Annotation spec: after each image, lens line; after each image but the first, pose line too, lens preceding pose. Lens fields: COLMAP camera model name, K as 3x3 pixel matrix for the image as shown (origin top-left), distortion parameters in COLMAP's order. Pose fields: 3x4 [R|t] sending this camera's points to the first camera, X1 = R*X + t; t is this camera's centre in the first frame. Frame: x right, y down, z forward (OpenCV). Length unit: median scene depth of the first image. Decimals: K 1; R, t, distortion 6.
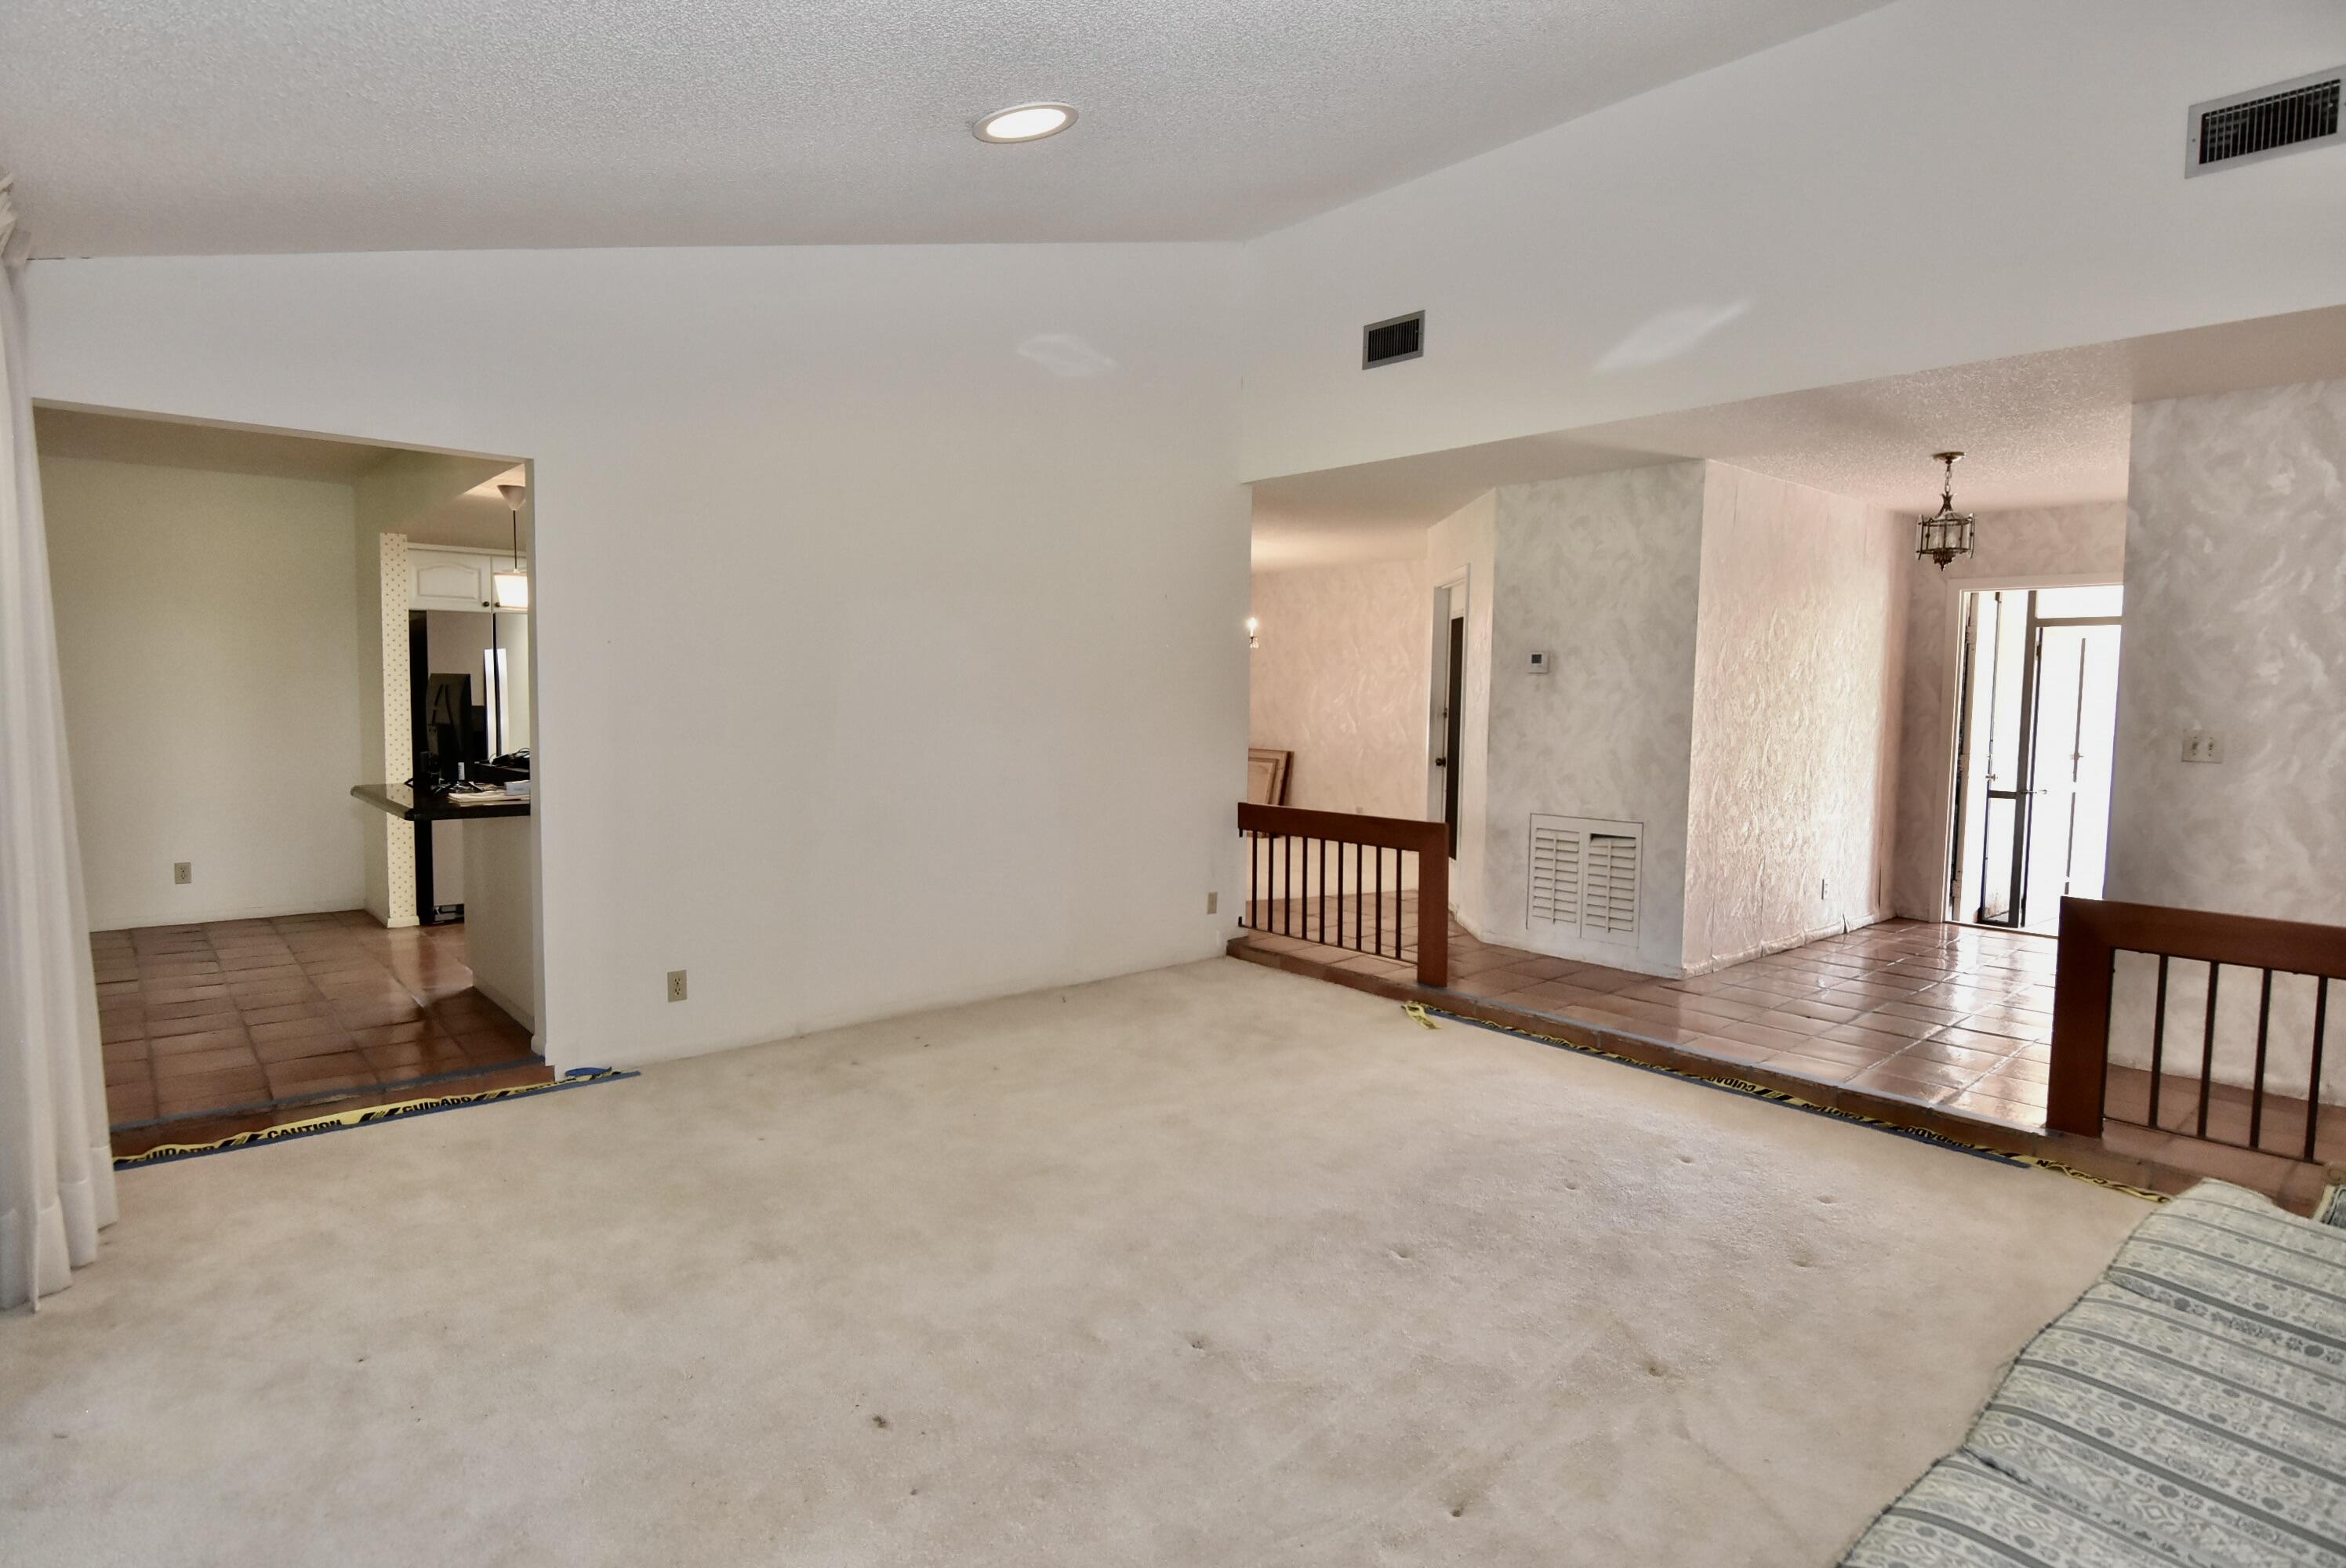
lens RADIAL K [[1225.3, 0, 1183.0], [0, 1225.3, 802.5], [0, 0, 1]] dist [0.009903, -0.021455]
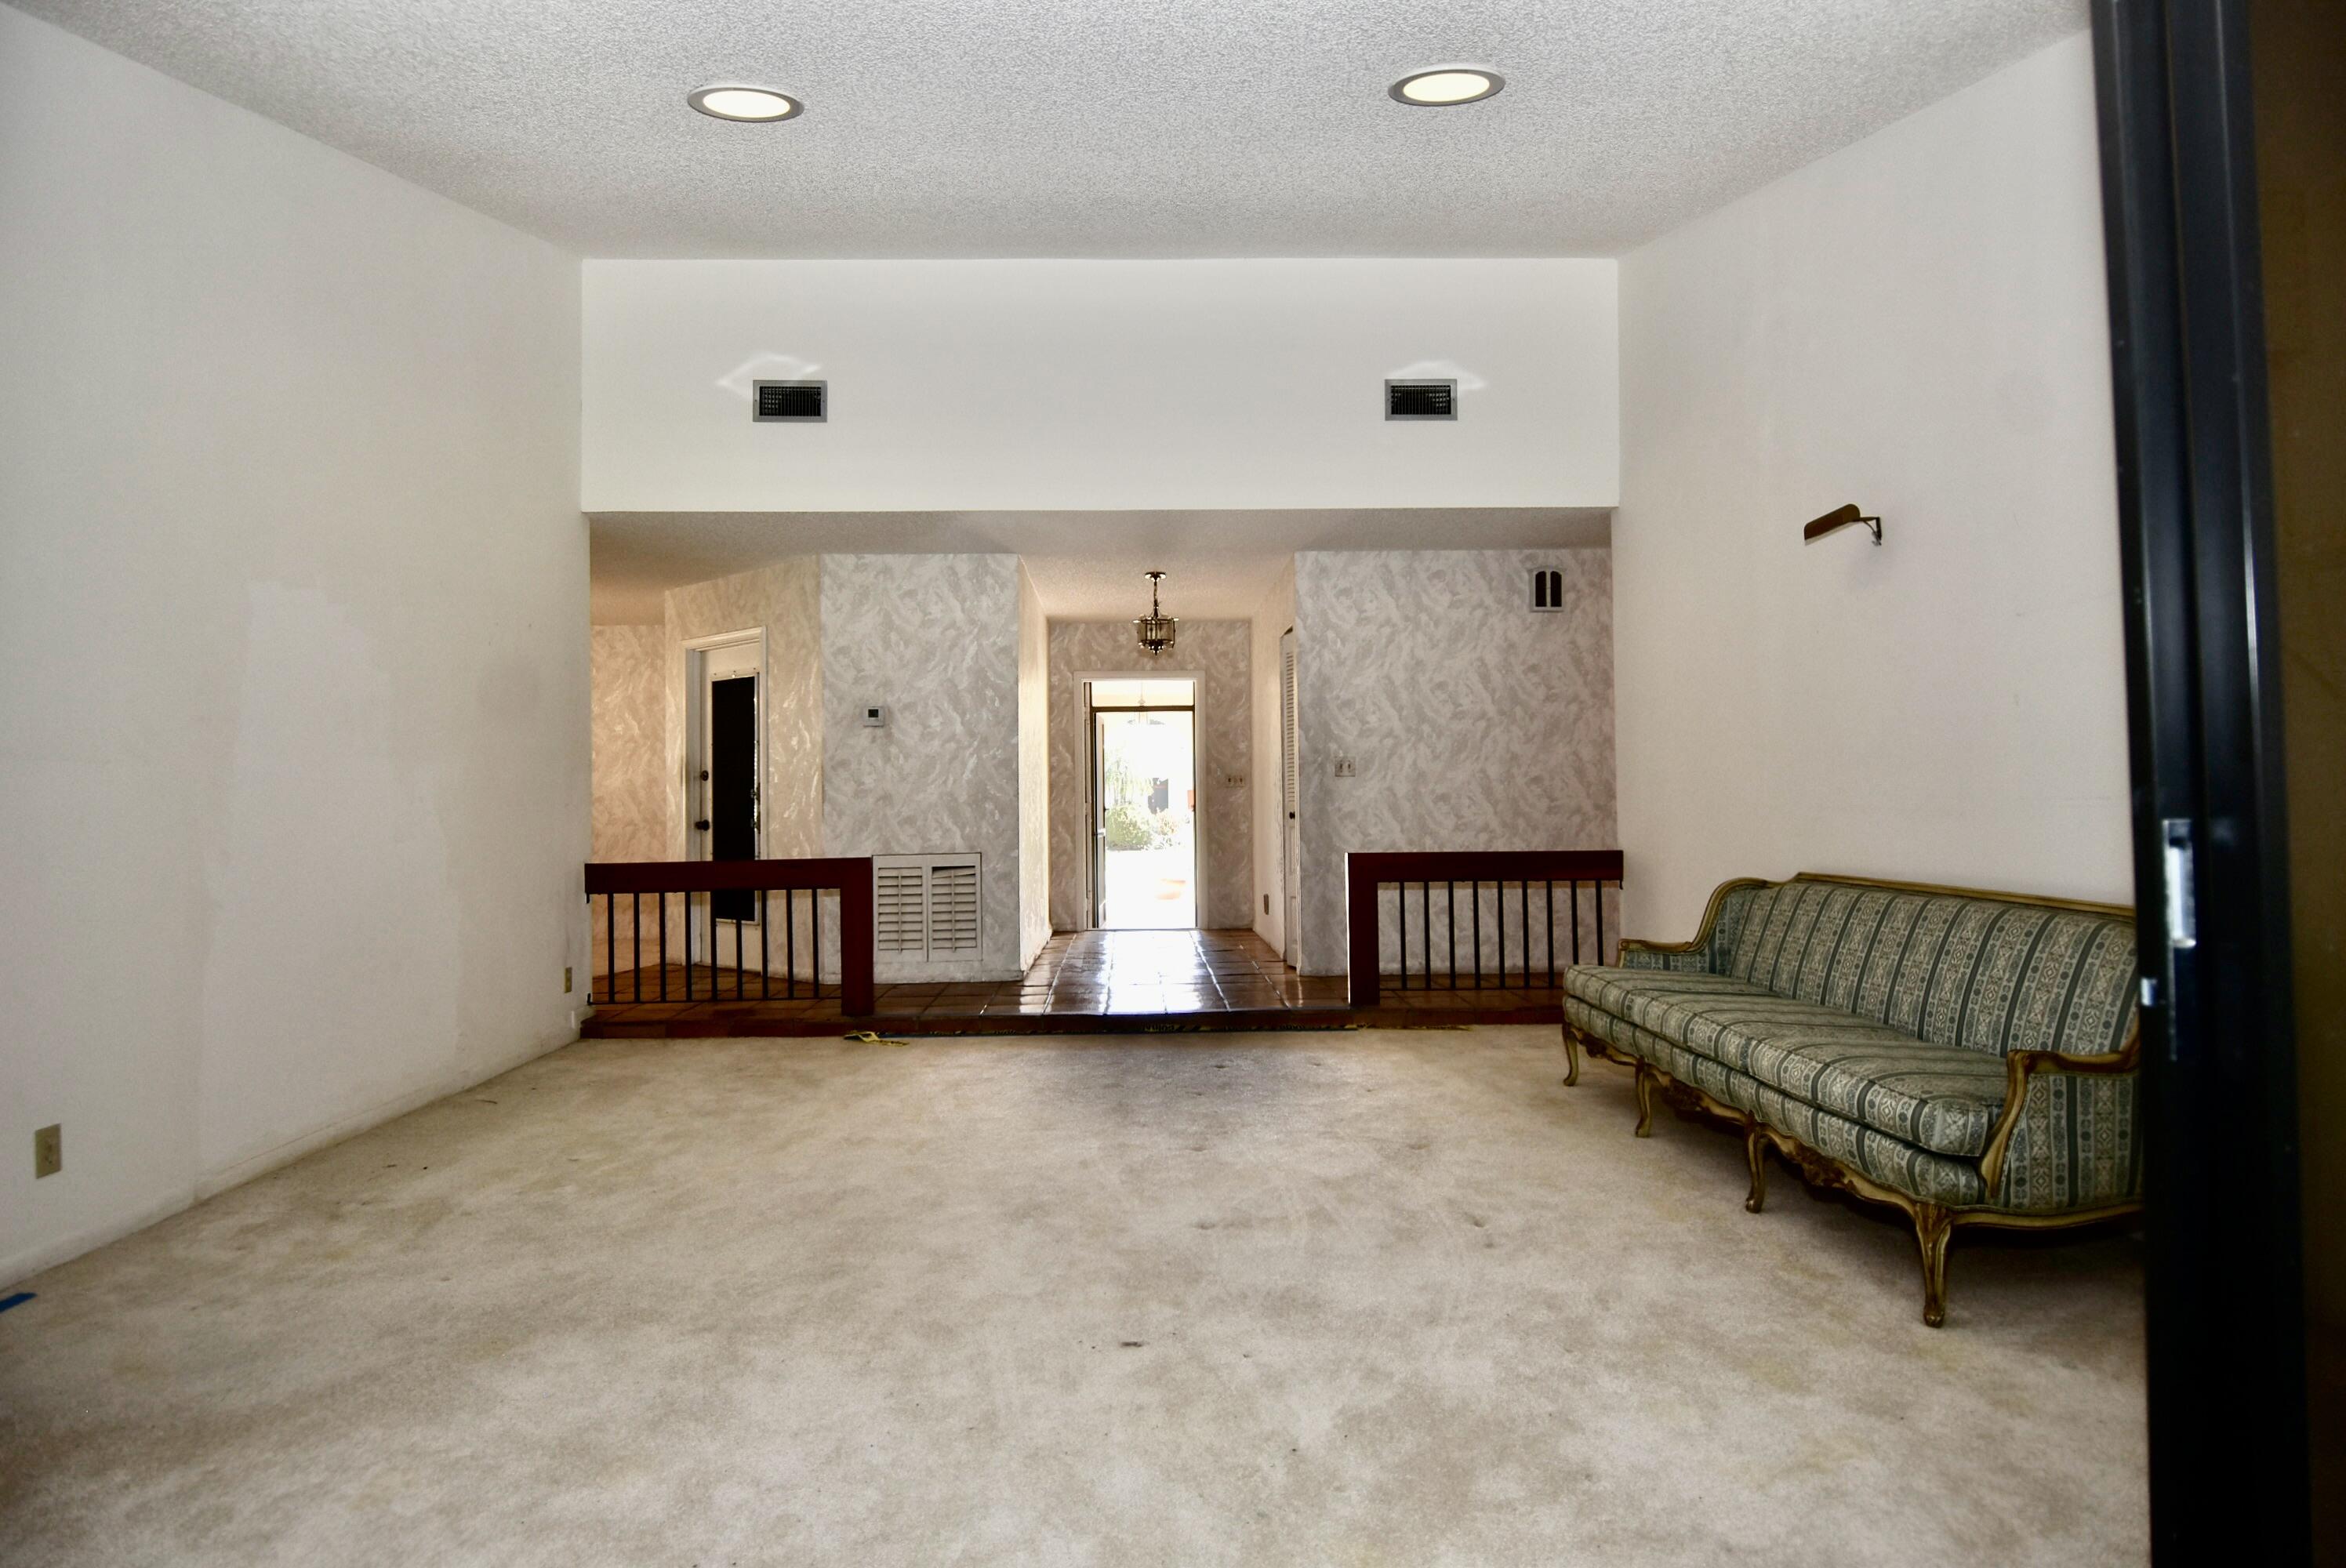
lens RADIAL K [[1225.3, 0, 1153.7], [0, 1225.3, 779.0], [0, 0, 1]] dist [0.009903, -0.021455]
pose [[0.621311, 0.004568, 0.783551, -0.440853], [0.097335, 0.991788, -0.082964, 0.060348], [-0.777495, 0.127813, 0.615764, 0.146579]]
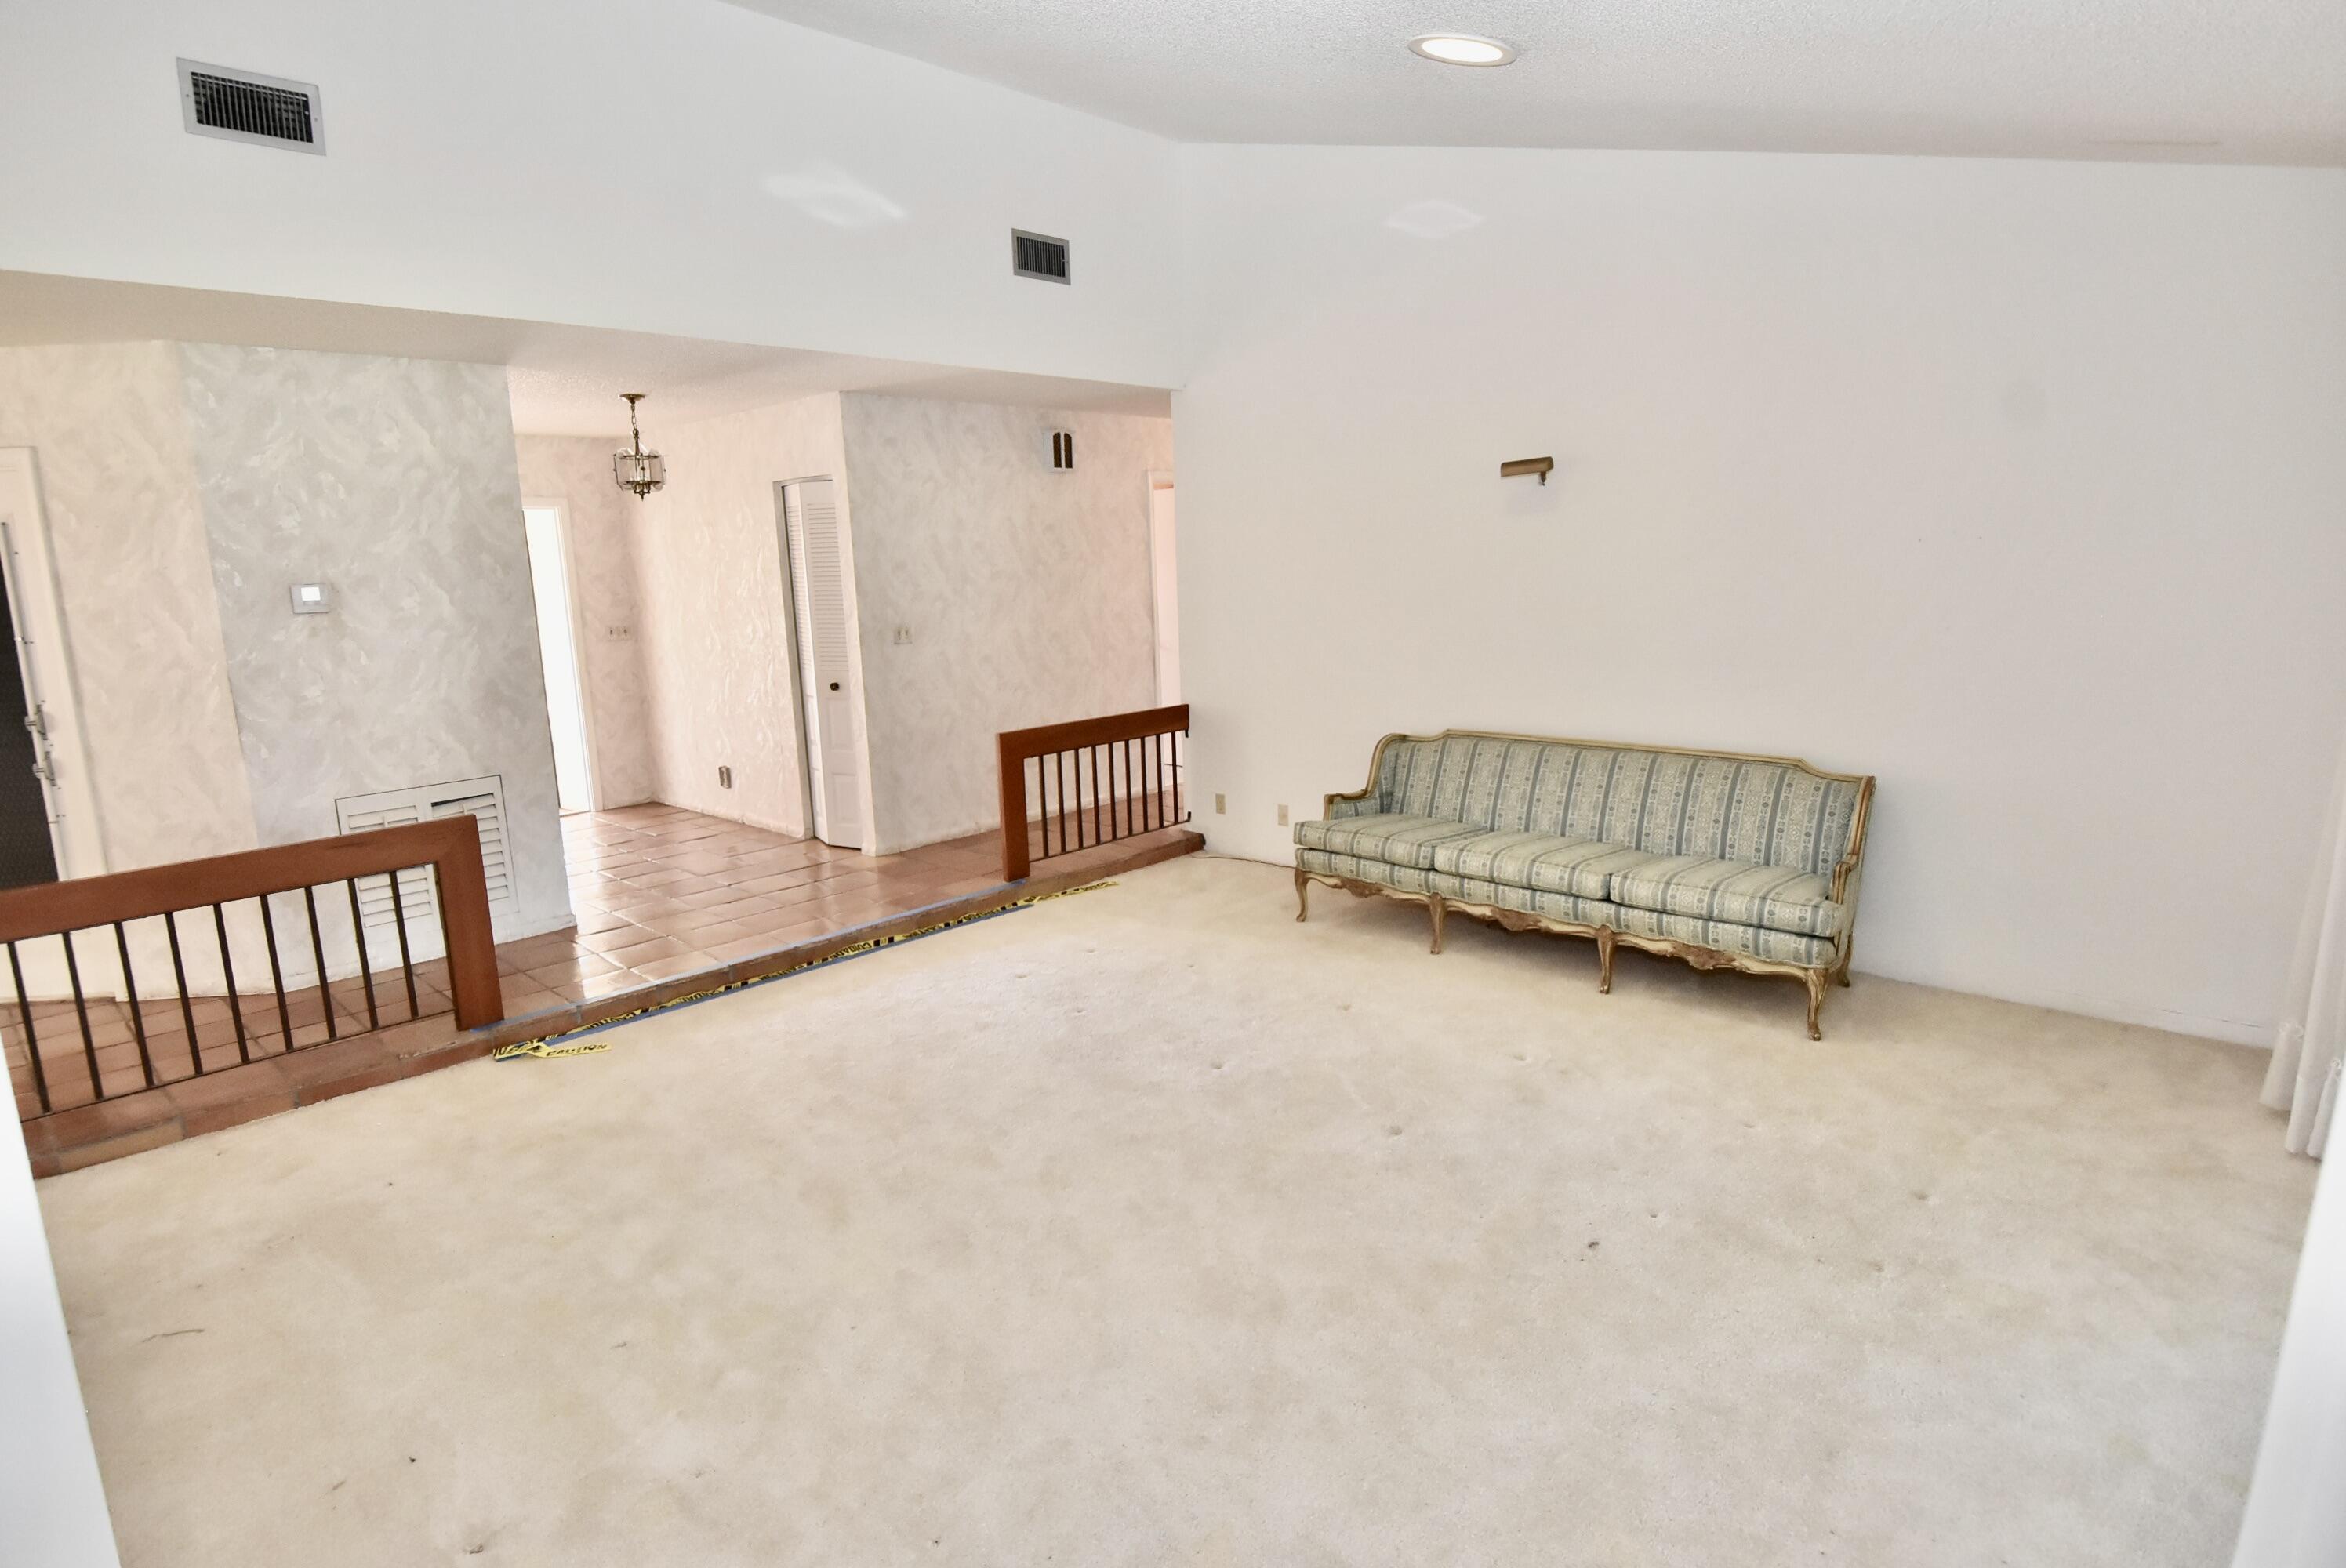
lens RADIAL K [[1225.3, 0, 1166.0], [0, 1225.3, 760.0], [0, 0, 1]] dist [0.009903, -0.021455]
pose [[-0.081349, -0.147712, 0.985679, -0.528118], [0.147437, 0.976293, 0.158473, -0.063400], [-0.985720, 0.158217, -0.057642, 0.584810]]
